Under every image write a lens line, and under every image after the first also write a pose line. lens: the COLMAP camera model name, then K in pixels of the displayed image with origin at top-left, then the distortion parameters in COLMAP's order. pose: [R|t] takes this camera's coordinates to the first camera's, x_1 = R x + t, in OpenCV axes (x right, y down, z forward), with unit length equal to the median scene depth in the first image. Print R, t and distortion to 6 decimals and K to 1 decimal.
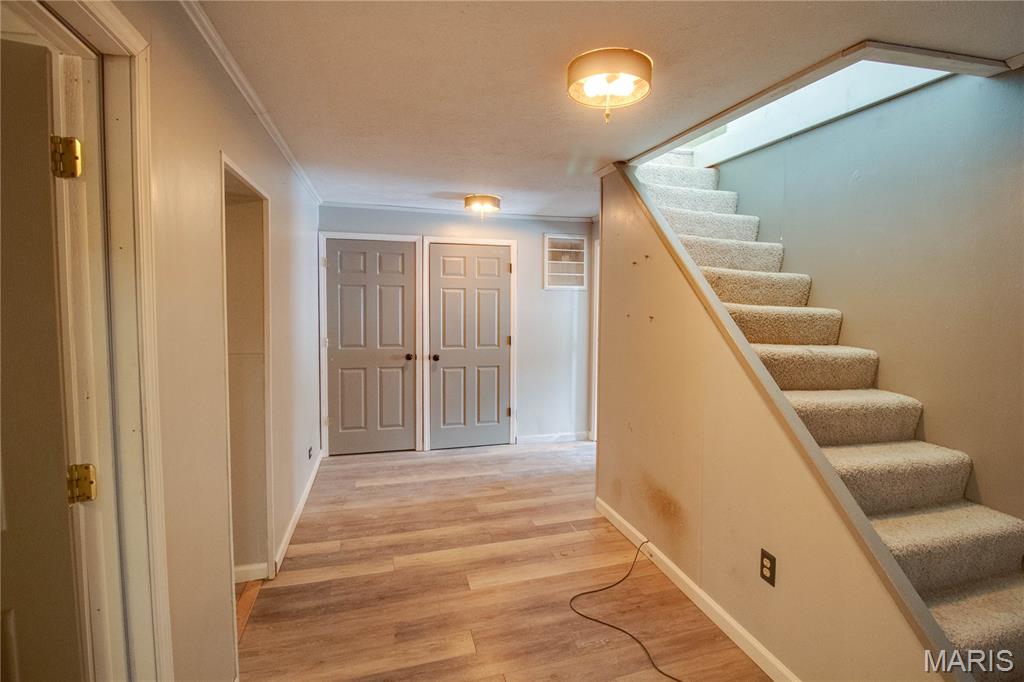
lens RADIAL K [[494.2, 0, 516.3], [0, 494.2, 323.3], [0, 0, 1]] dist [-0.001901, -0.009522]
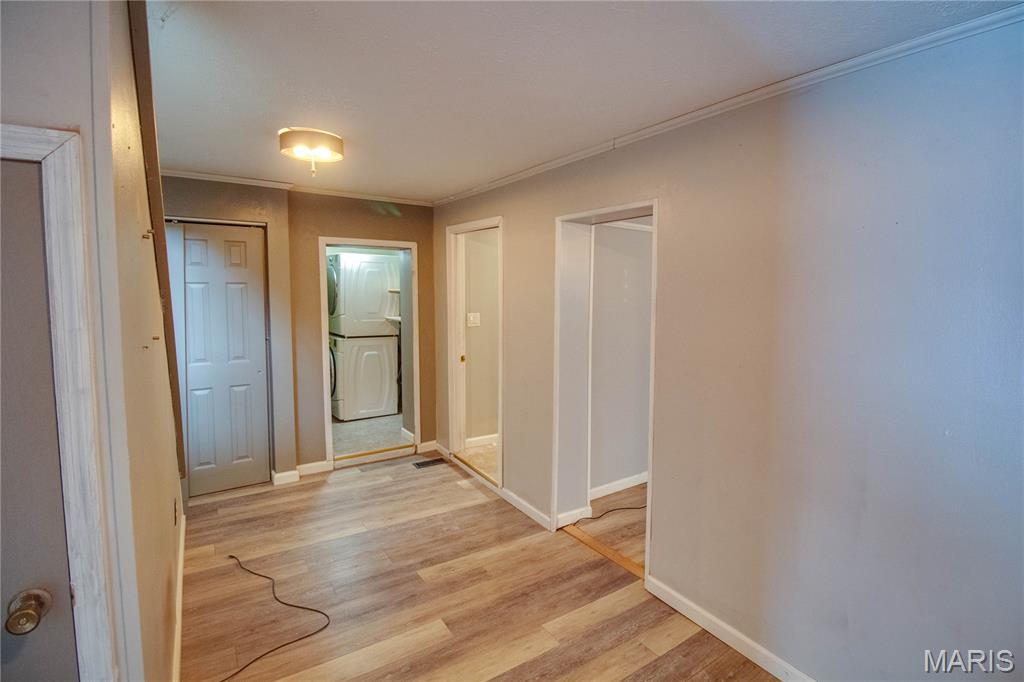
lens RADIAL K [[494.2, 0, 516.3], [0, 494.2, 323.3], [0, 0, 1]] dist [-0.001901, -0.009522]
pose [[-0.950556, 0.013319, -0.310267, 0.053030], [-0.028389, 0.991170, 0.129522, -0.132801], [0.309252, 0.131926, -0.941785, 1.893007]]
